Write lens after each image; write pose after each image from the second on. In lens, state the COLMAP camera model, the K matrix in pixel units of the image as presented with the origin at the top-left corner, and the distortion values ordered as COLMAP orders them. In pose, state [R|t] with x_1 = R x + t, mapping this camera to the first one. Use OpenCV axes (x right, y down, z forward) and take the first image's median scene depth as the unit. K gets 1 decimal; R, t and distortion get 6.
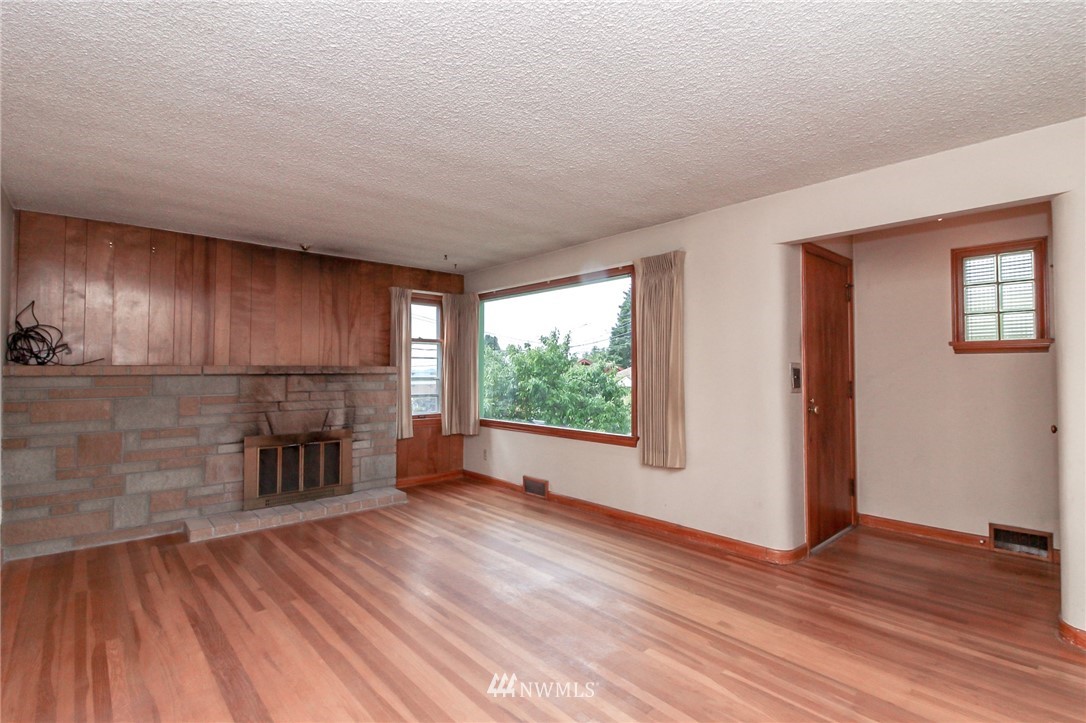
lens RADIAL K [[500.8, 0, 537.4], [0, 500.8, 363.7], [0, 0, 1]] dist [0.003499, -0.000066]
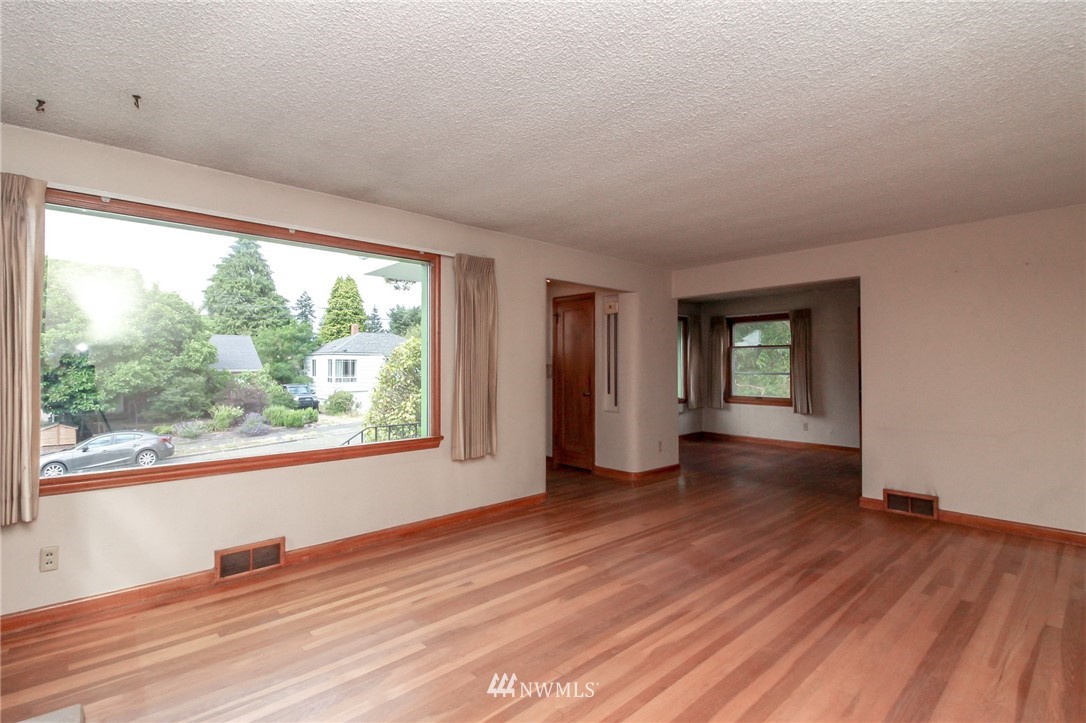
lens RADIAL K [[500.8, 0, 537.3], [0, 500.8, 360.3], [0, 0, 1]] dist [0.003499, -0.000066]
pose [[0.015887, 0.001807, 0.999872, -0.814949], [-0.023847, 0.999715, -0.001428, -0.001354], [-0.999589, -0.023821, 0.015926, 0.867298]]
